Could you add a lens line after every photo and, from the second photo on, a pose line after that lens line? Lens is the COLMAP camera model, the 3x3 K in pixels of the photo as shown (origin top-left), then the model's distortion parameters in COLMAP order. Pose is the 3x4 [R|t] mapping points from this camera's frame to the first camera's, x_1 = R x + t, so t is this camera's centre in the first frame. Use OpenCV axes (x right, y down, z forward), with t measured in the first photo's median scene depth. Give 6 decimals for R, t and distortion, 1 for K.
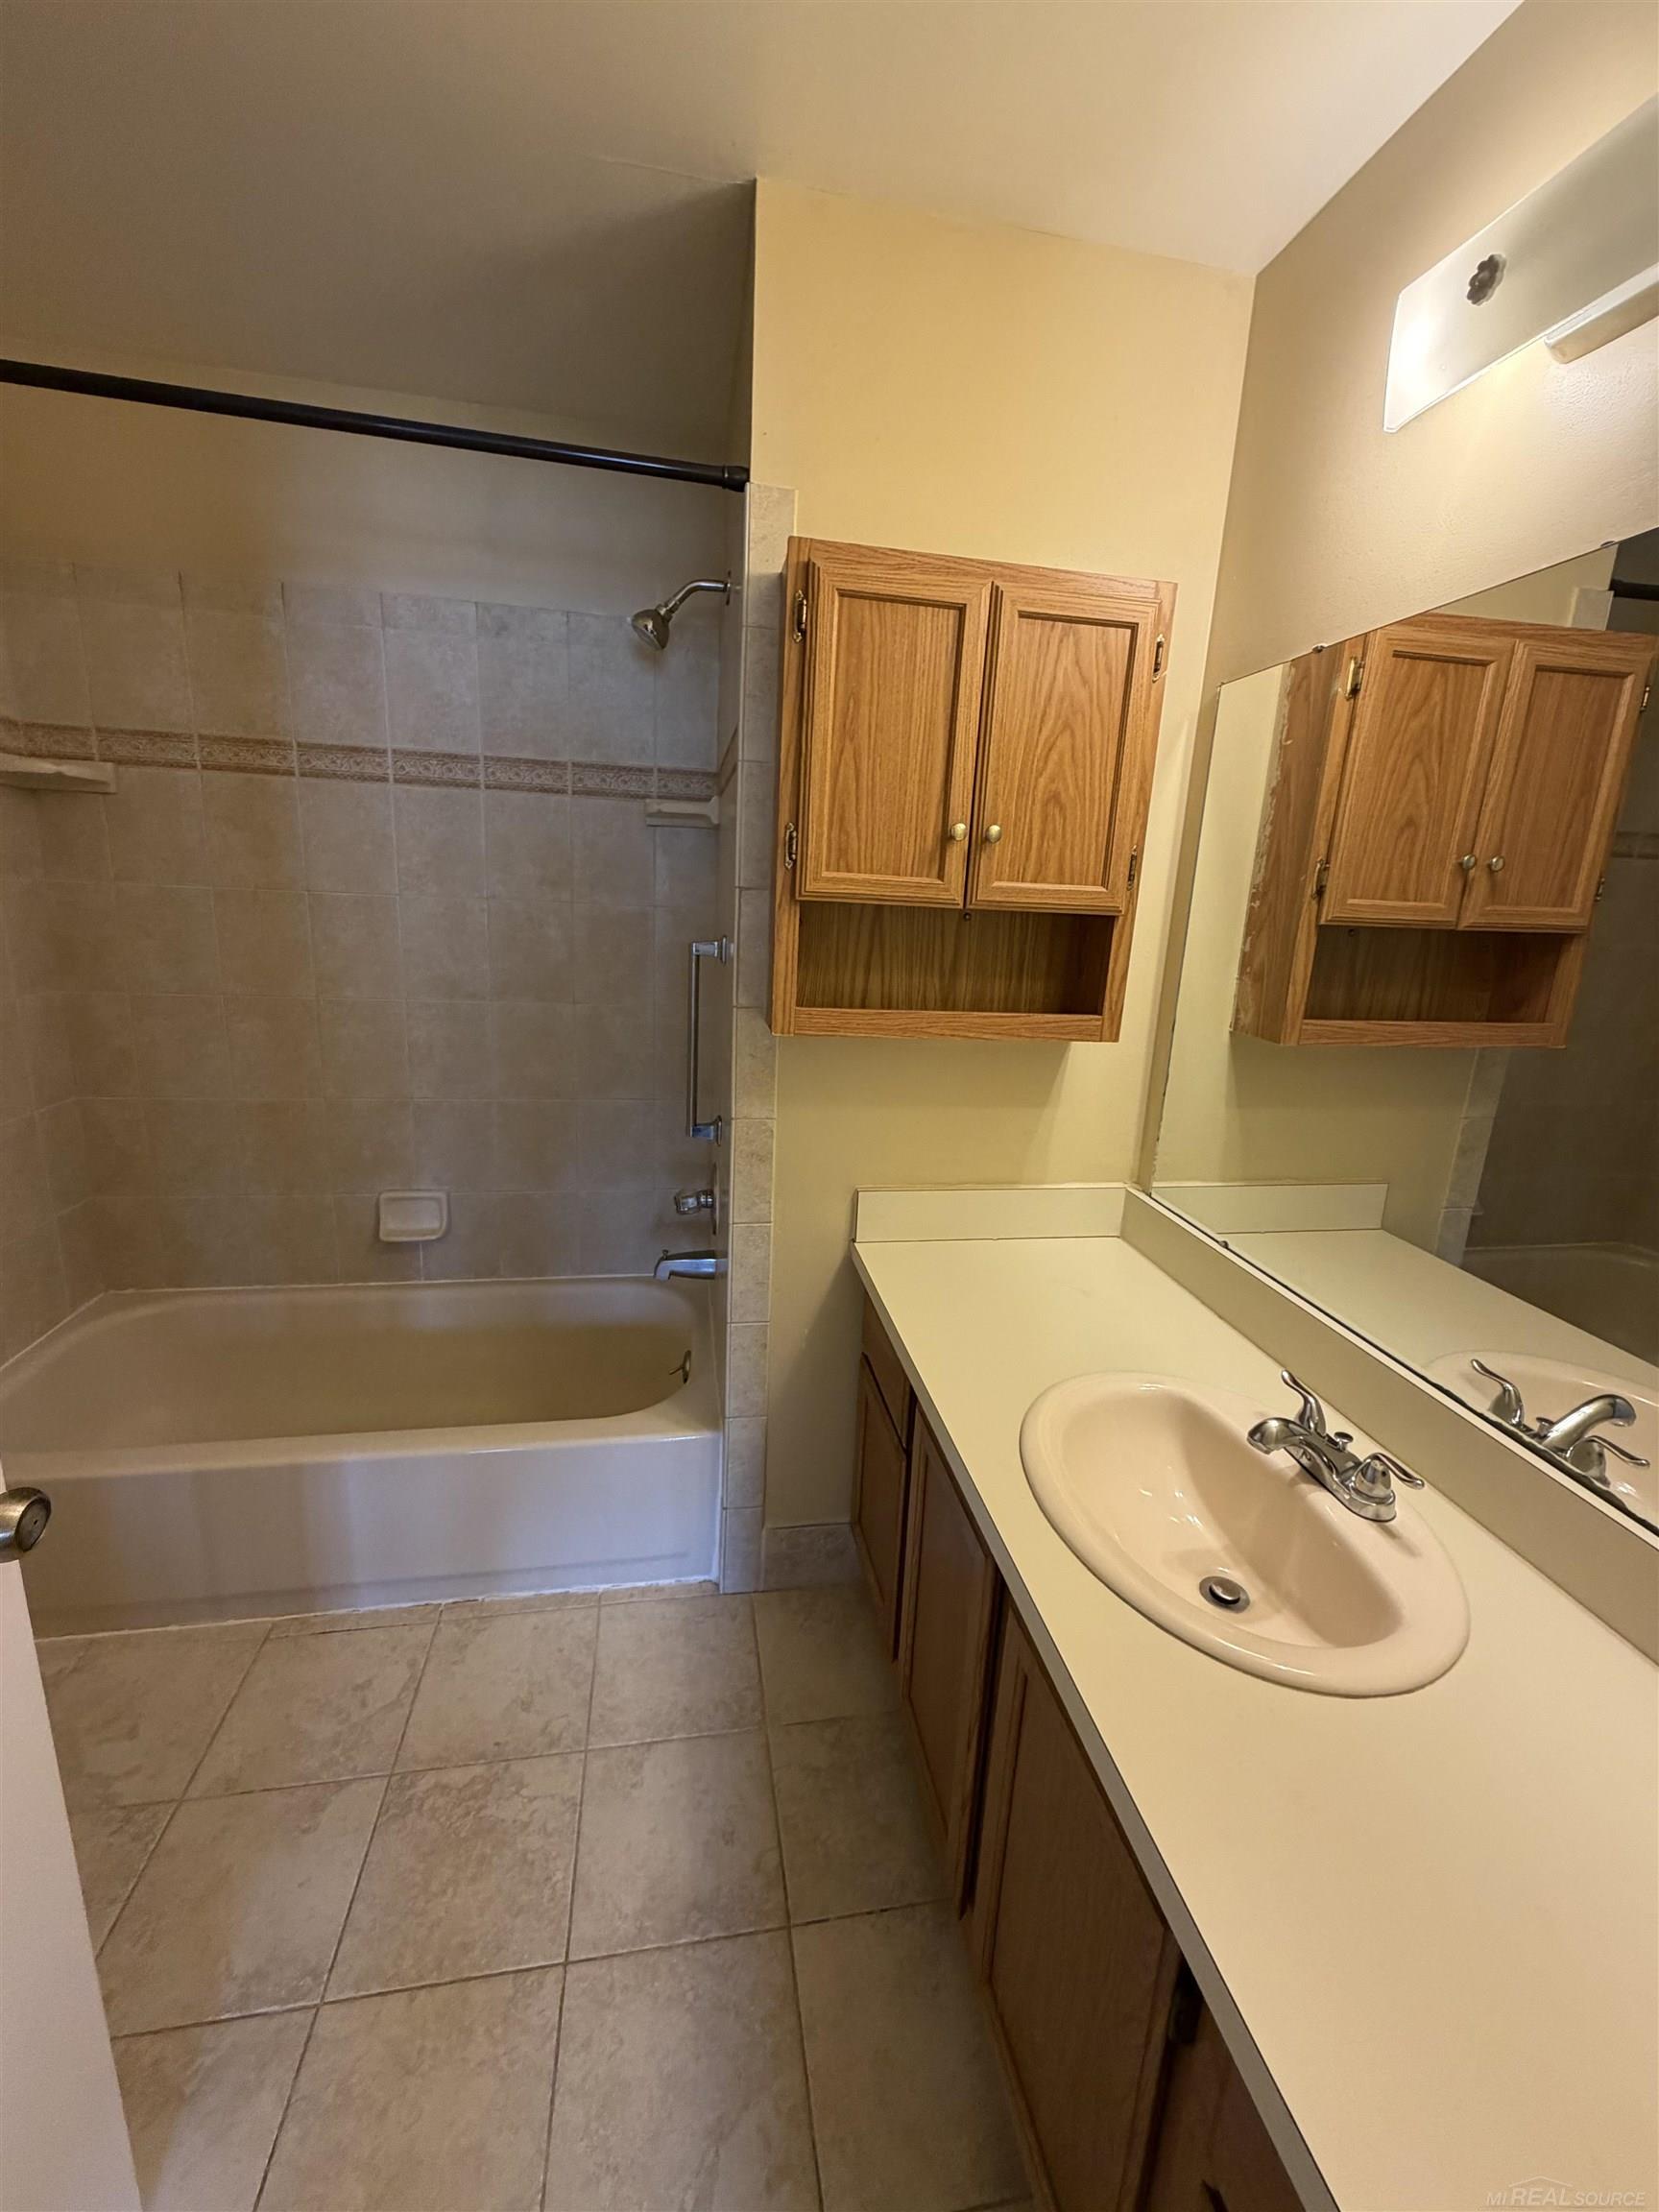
lens RADIAL K [[885.1, 0, 823.8], [0, 885.1, 1099.5], [0, 0, 1]] dist [0.002072, 0.000658]
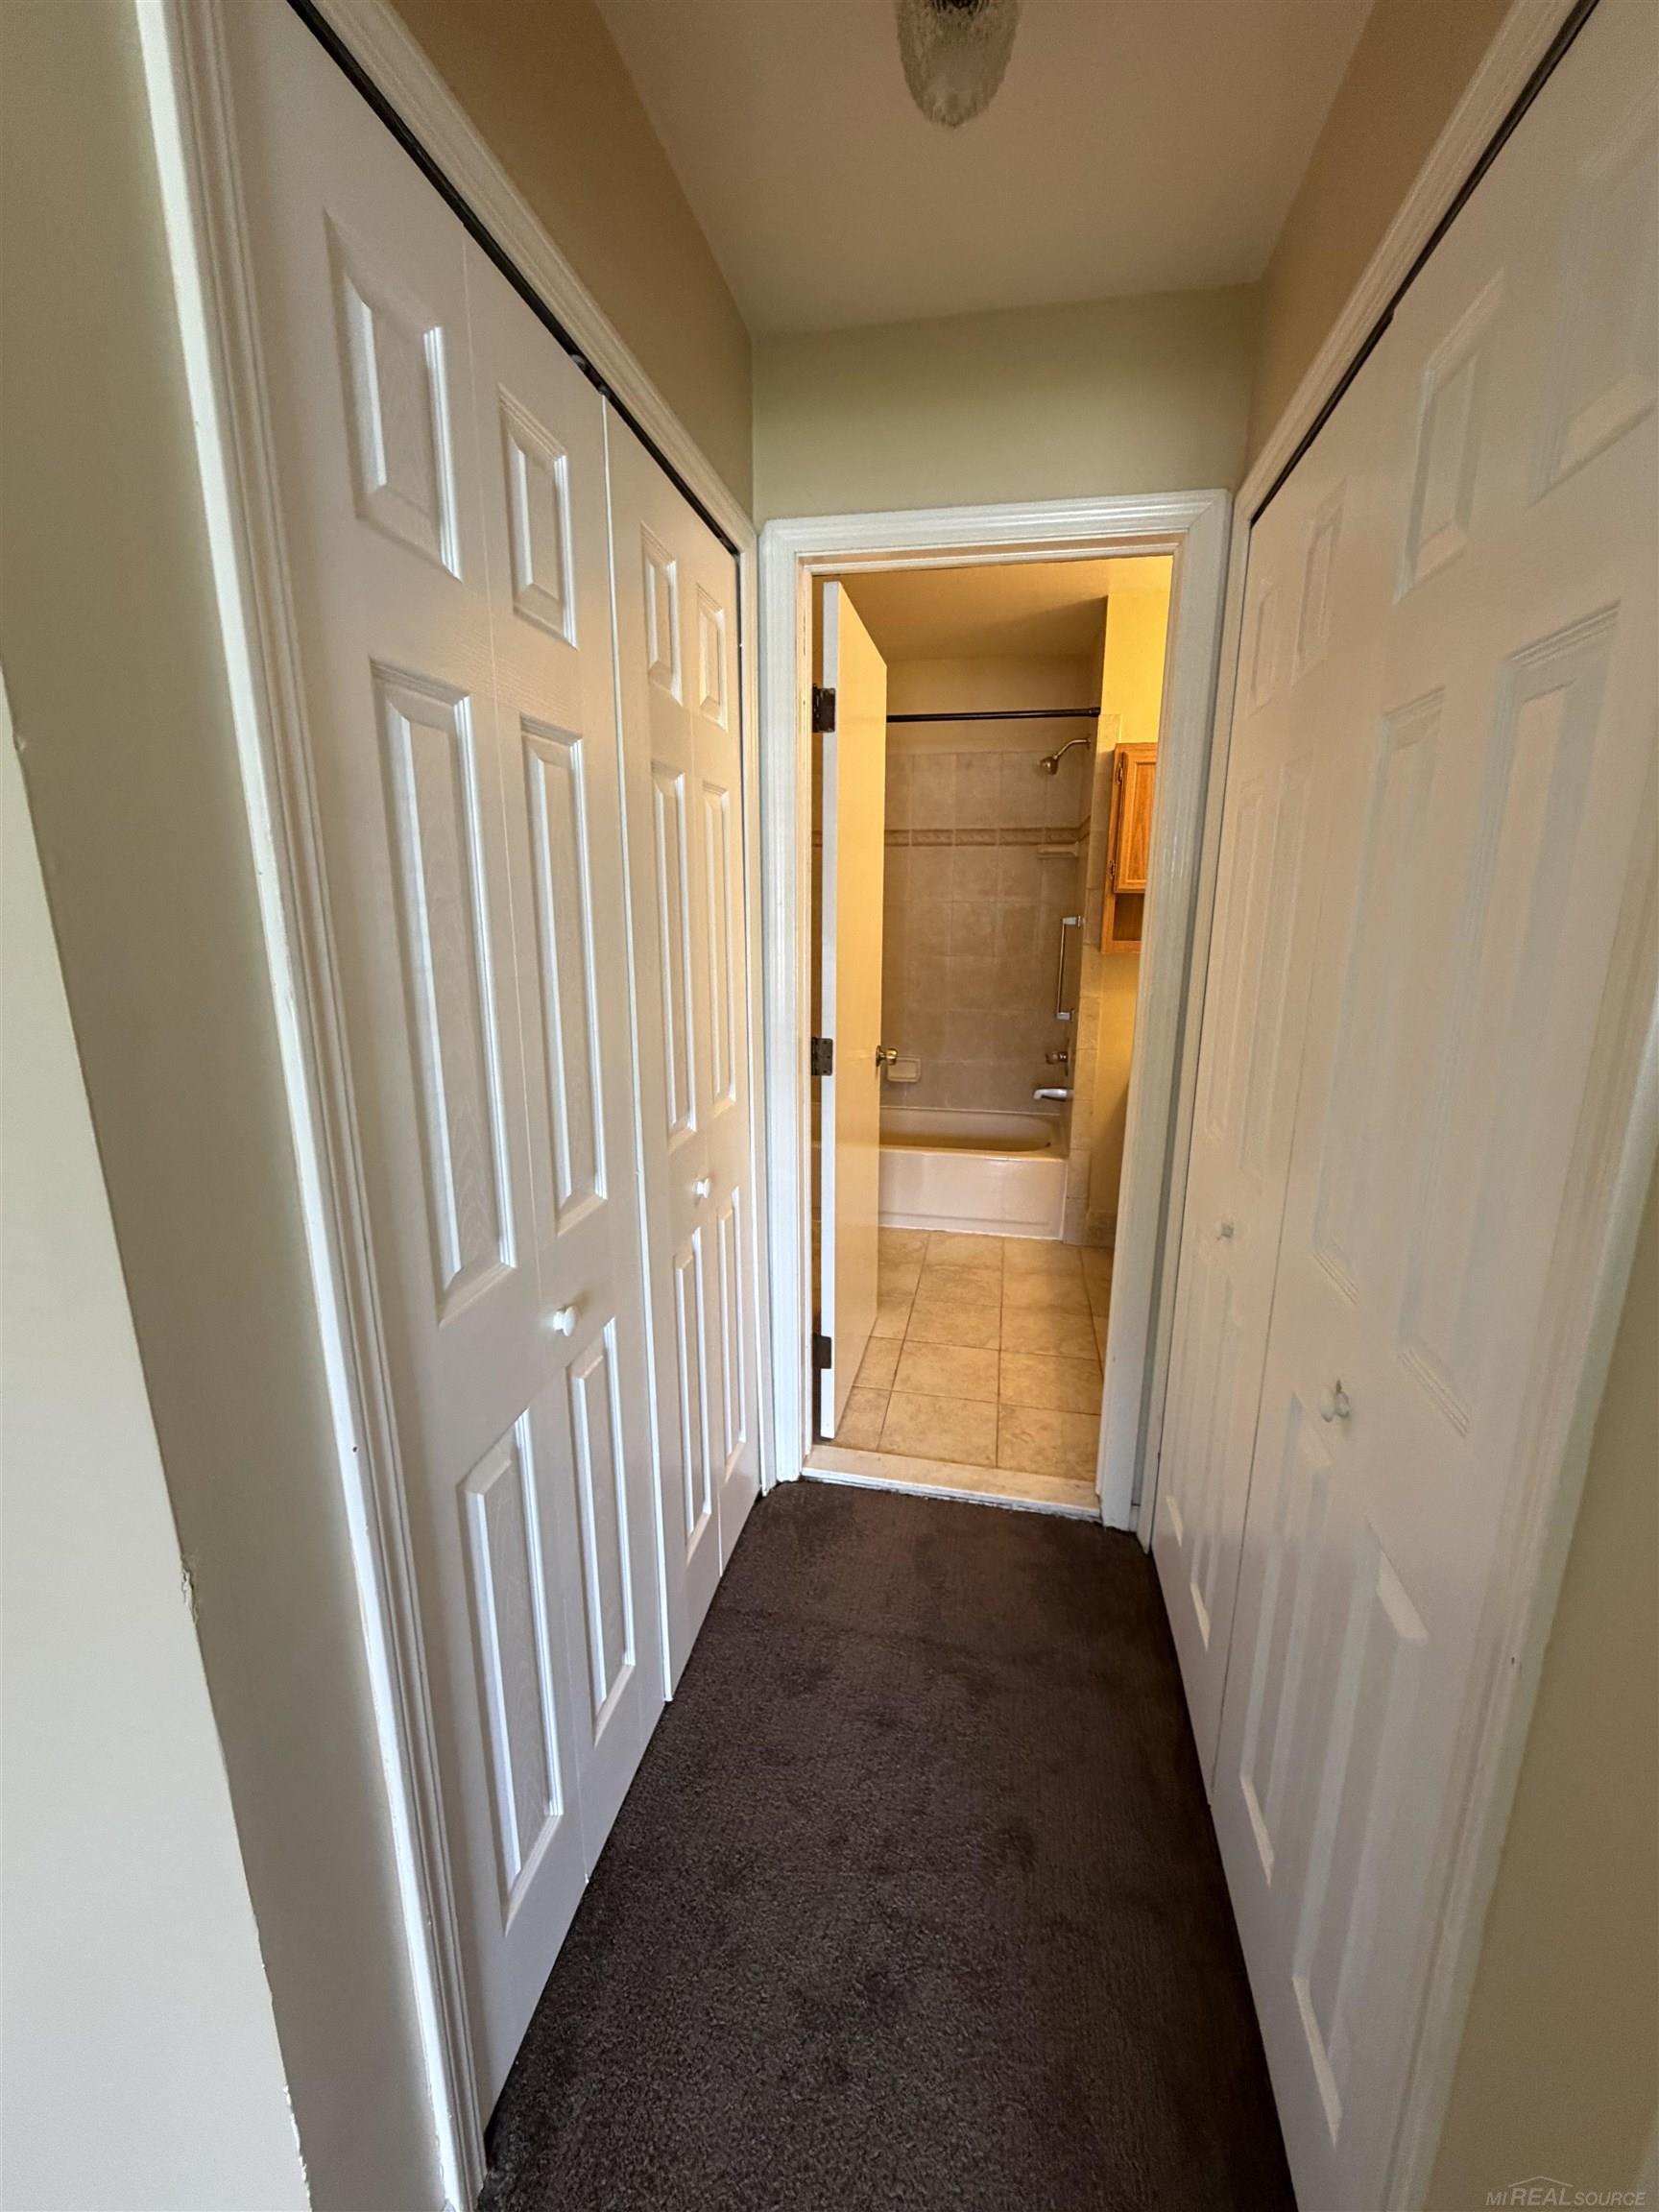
lens RADIAL K [[885.1, 0, 832.2], [0, 885.1, 1098.1], [0, 0, 1]] dist [0.002072, 0.000658]
pose [[0.932583, 0.038665, -0.358880, 0.103893], [-0.044265, 0.998992, -0.007399, 0.278192], [0.358232, 0.022786, 0.933354, -1.091777]]
